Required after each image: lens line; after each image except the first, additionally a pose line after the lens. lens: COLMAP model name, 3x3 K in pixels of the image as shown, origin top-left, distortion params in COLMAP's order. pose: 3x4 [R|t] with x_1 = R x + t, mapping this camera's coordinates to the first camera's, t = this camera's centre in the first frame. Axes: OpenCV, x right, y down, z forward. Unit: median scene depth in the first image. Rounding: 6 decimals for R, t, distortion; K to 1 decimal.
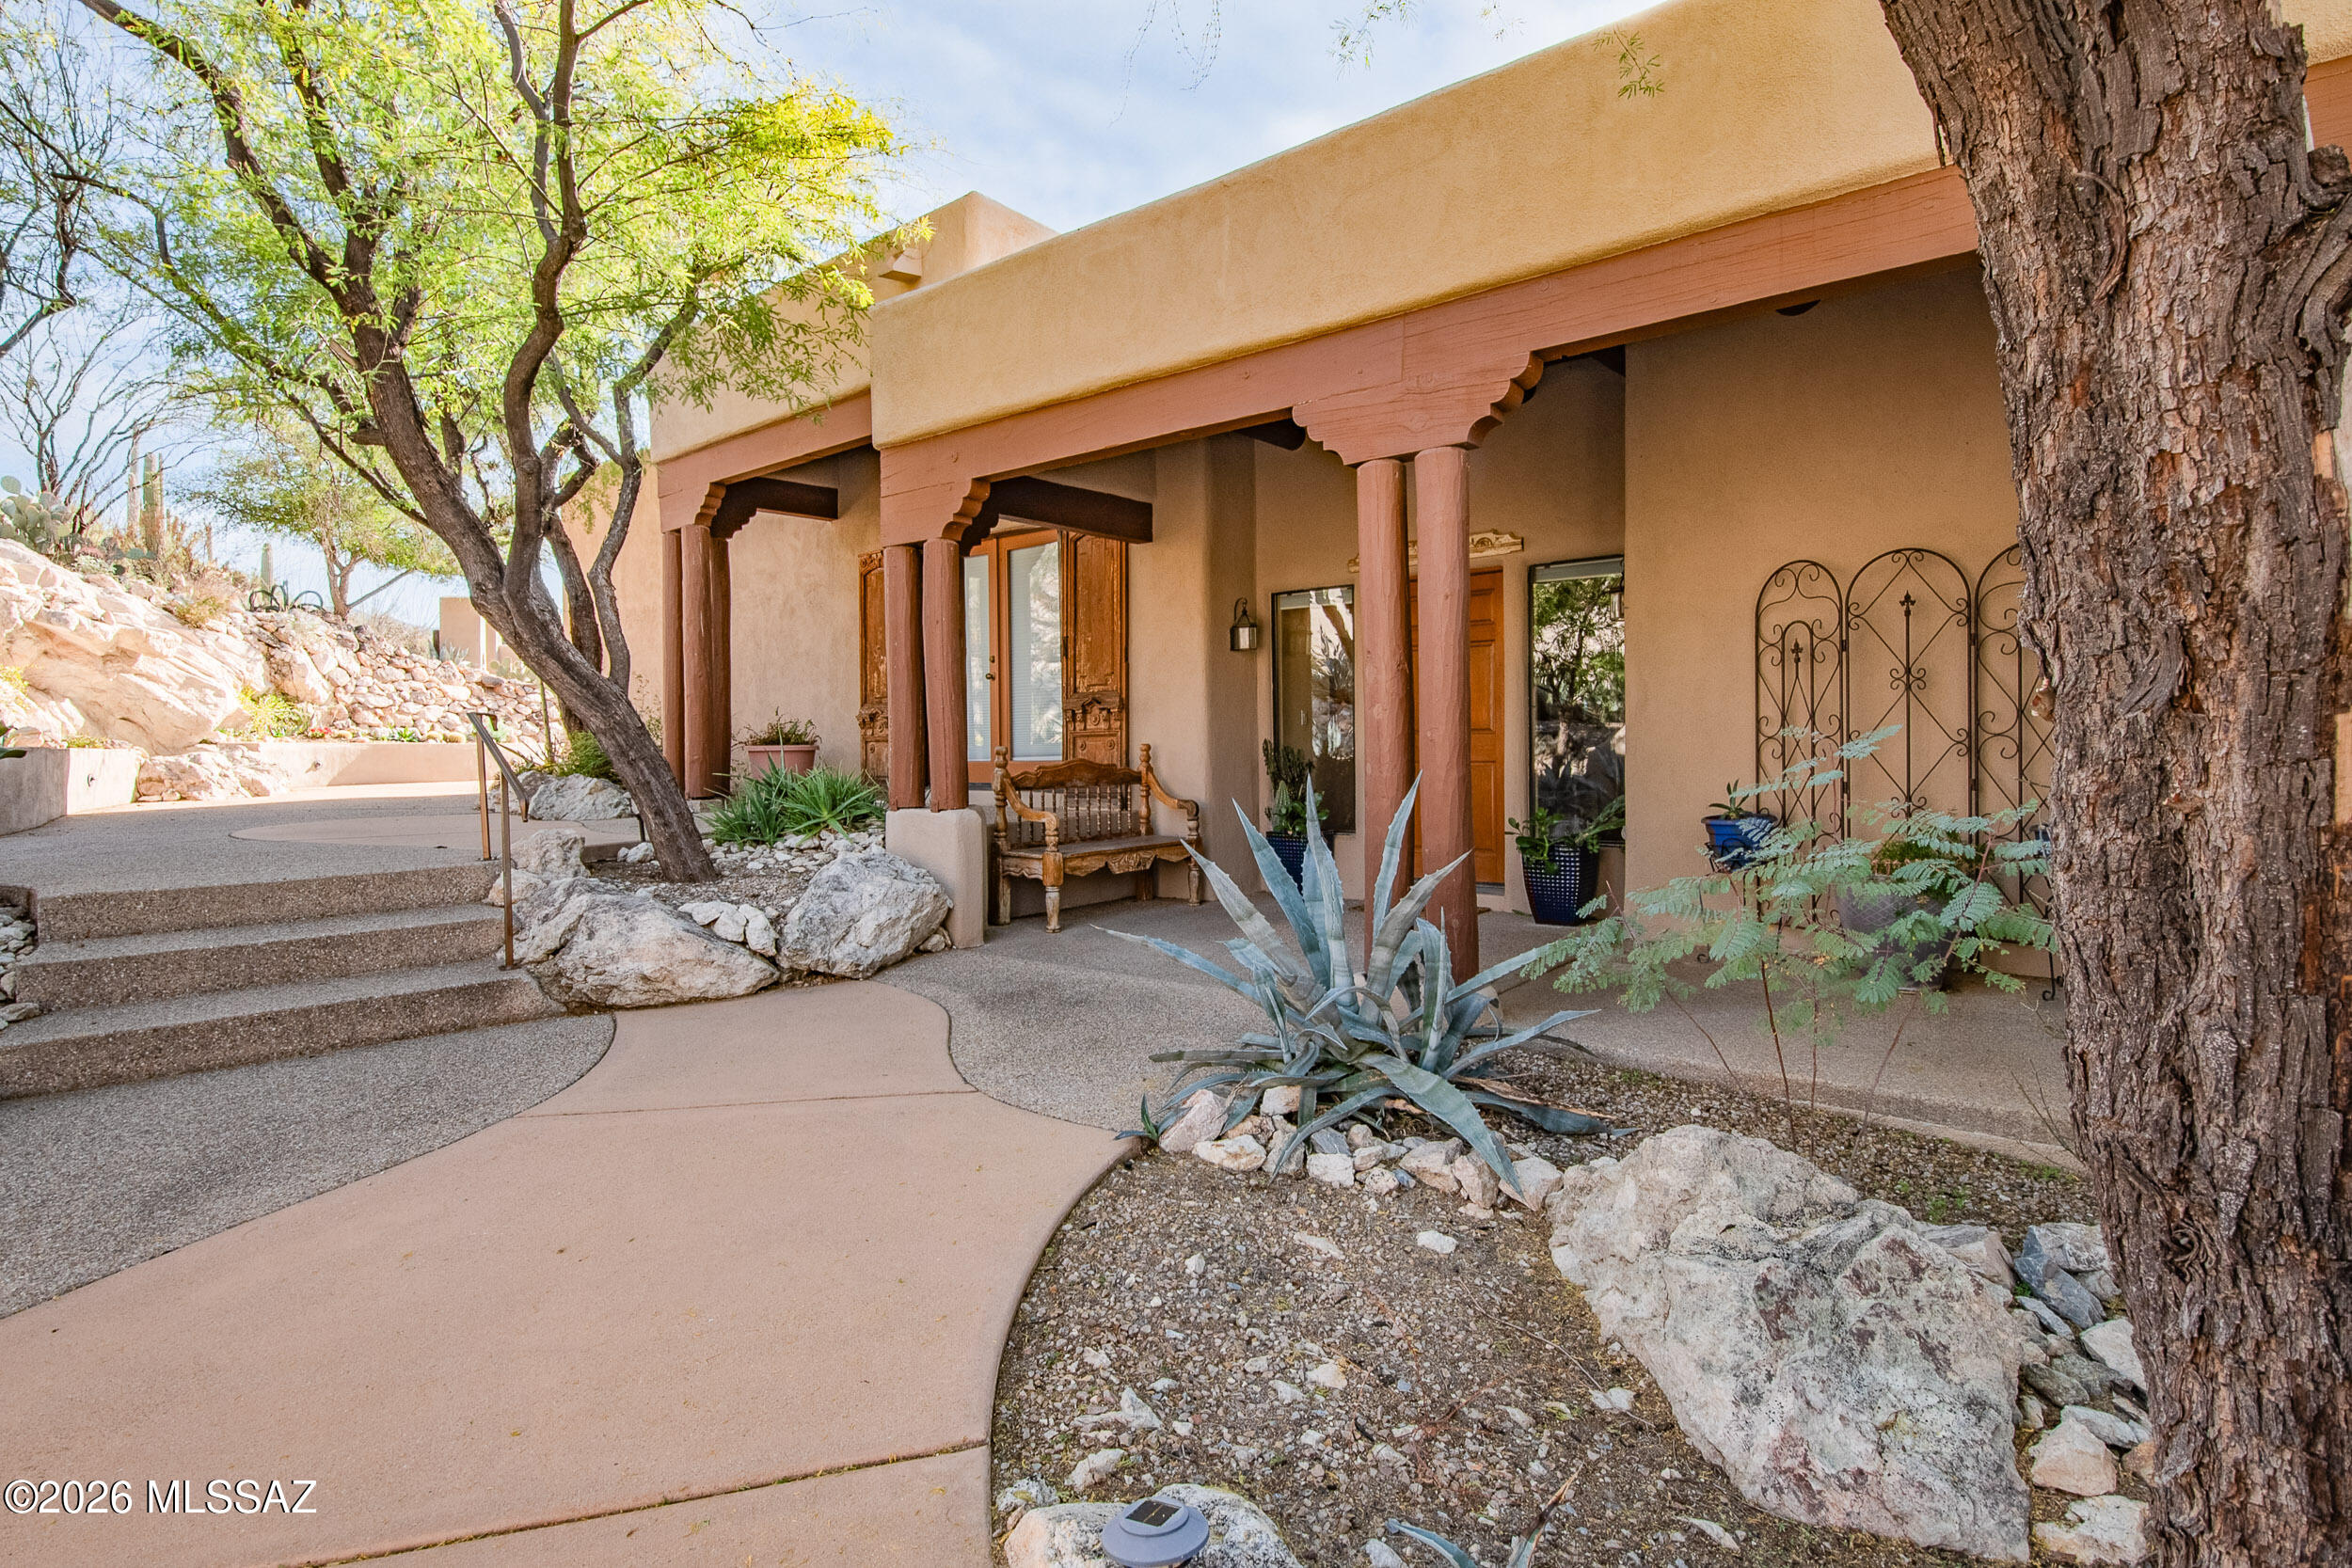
lens RADIAL K [[1041.8, 0, 1173.7], [0, 1041.8, 768.7], [0, 0, 1]] dist [0.014418, -0.000301]
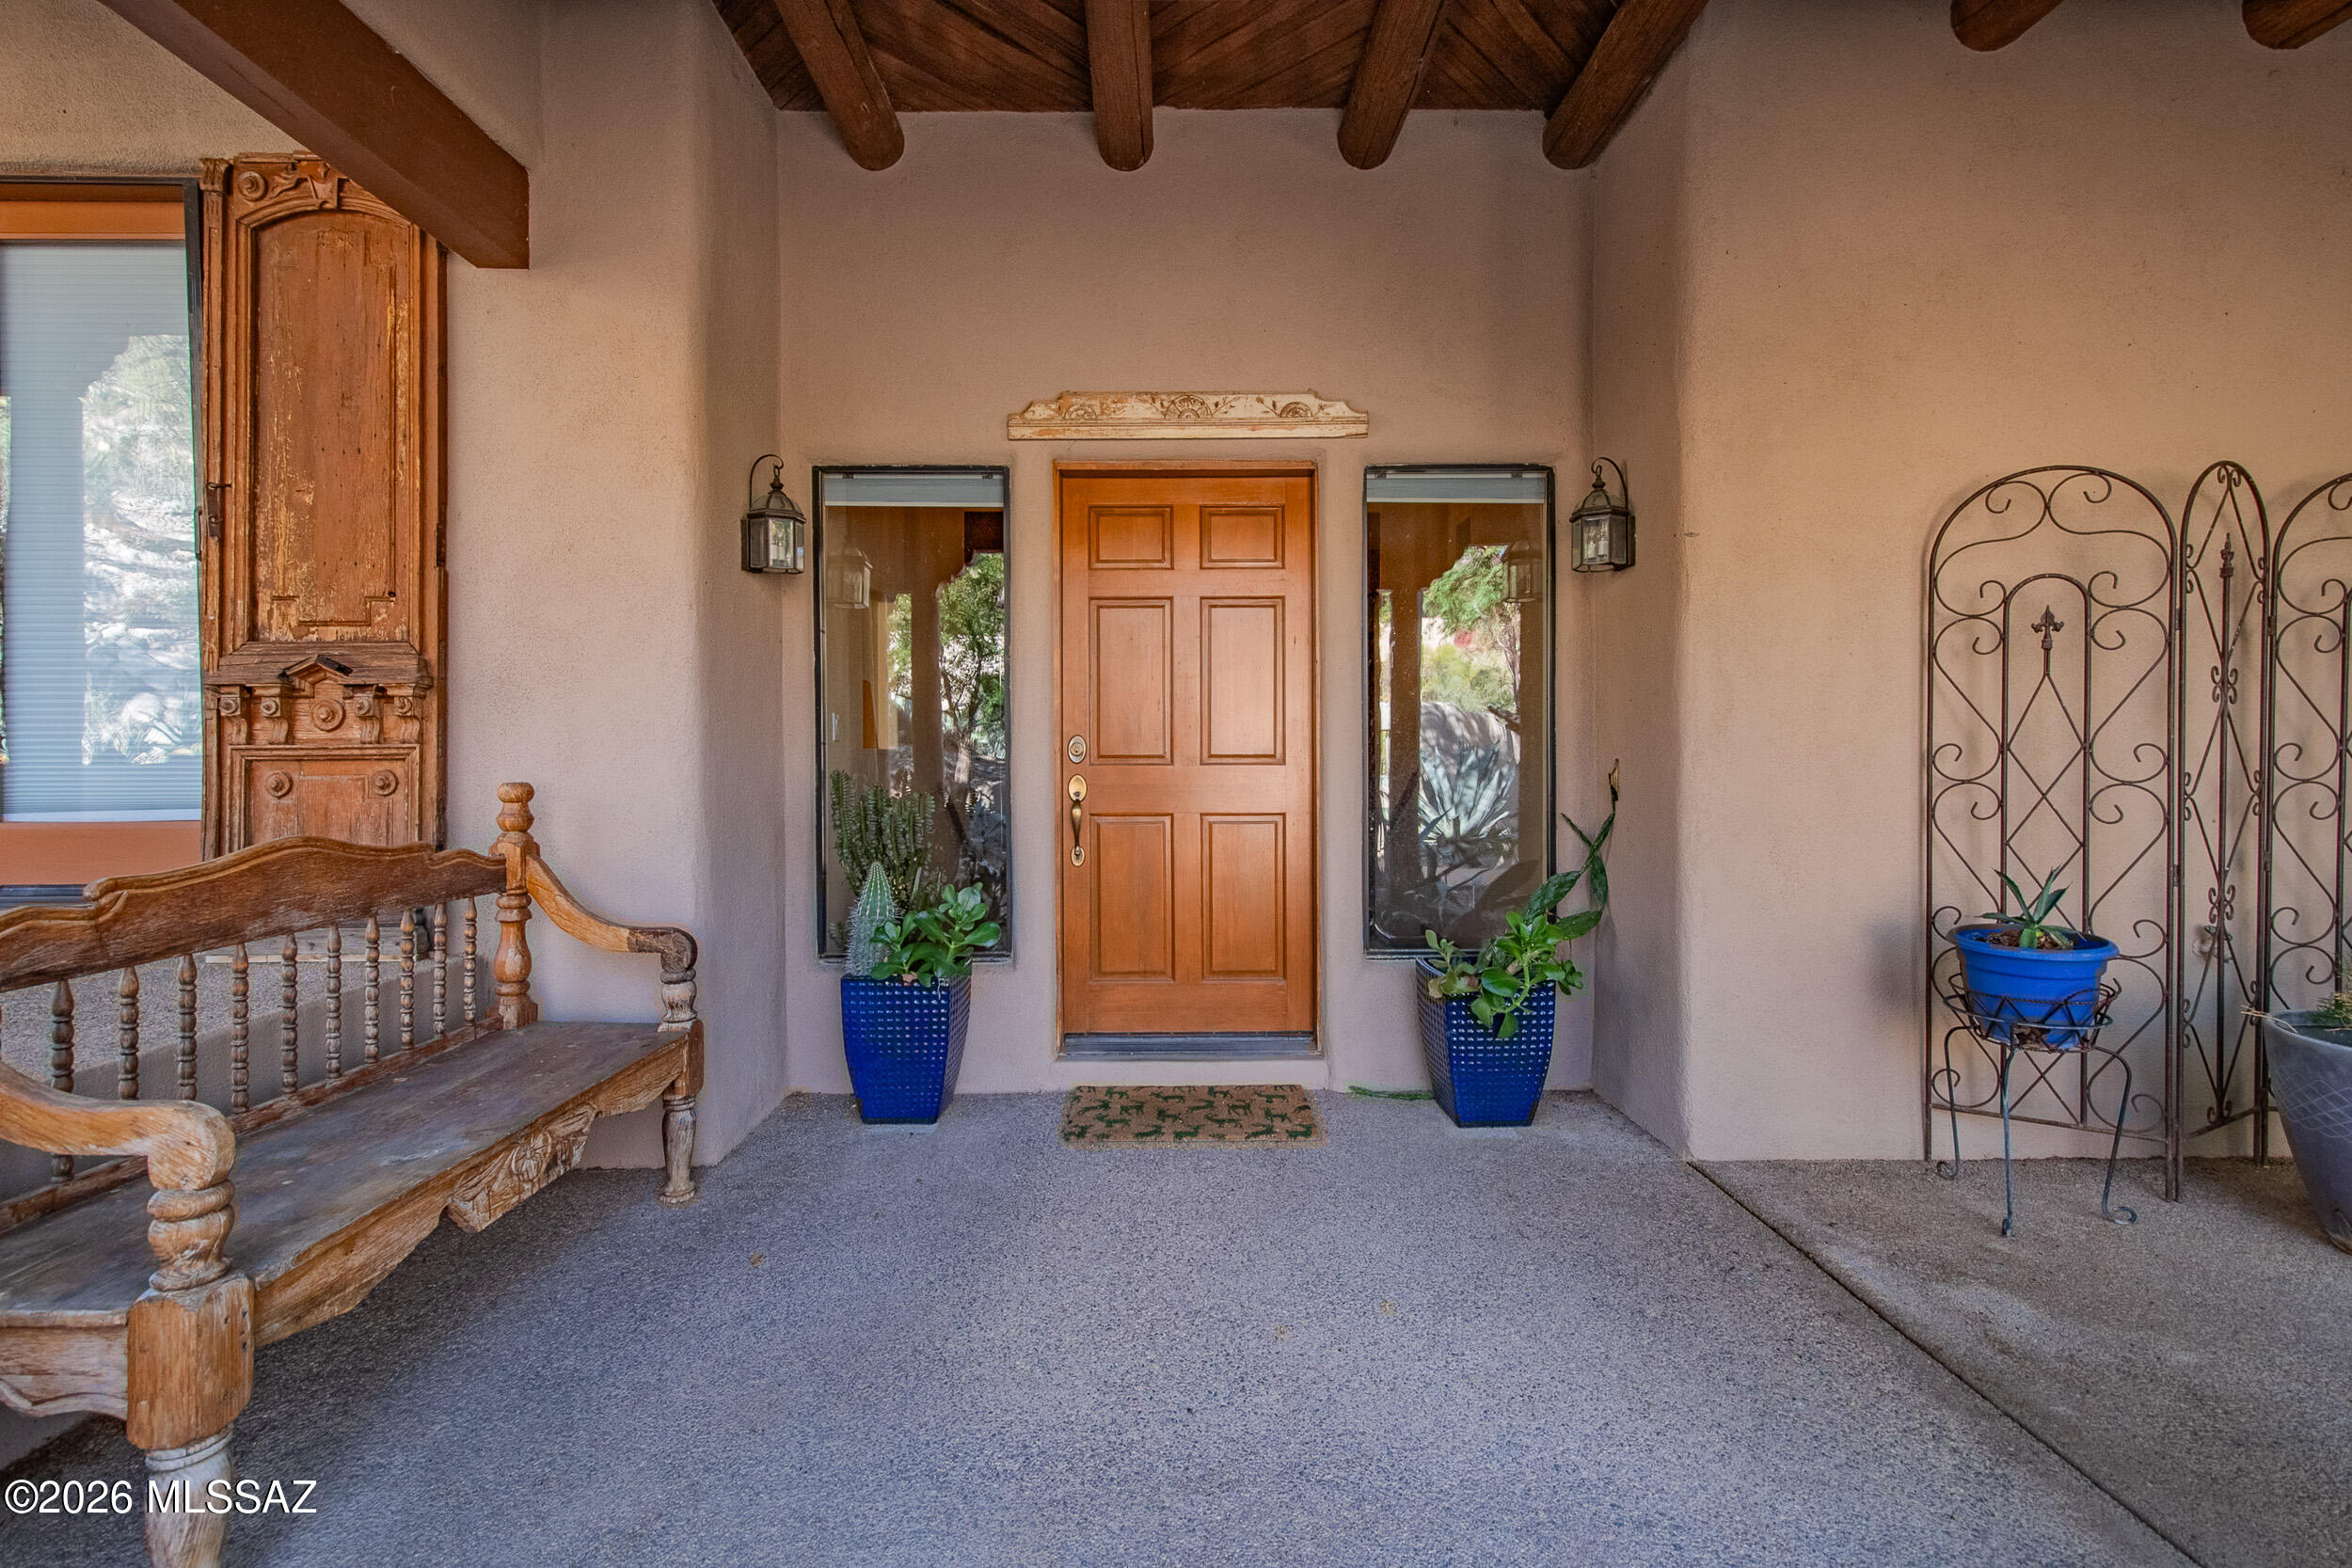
lens RADIAL K [[1041.8, 0, 1173.7], [0, 1041.8, 768.7], [0, 0, 1]] dist [0.014418, -0.000301]
pose [[0.787415, 0.008293, 0.616368, -0.073308], [0.007292, 0.999714, -0.022766, -0.018644], [-0.616380, 0.022421, 0.787129, 0.555251]]
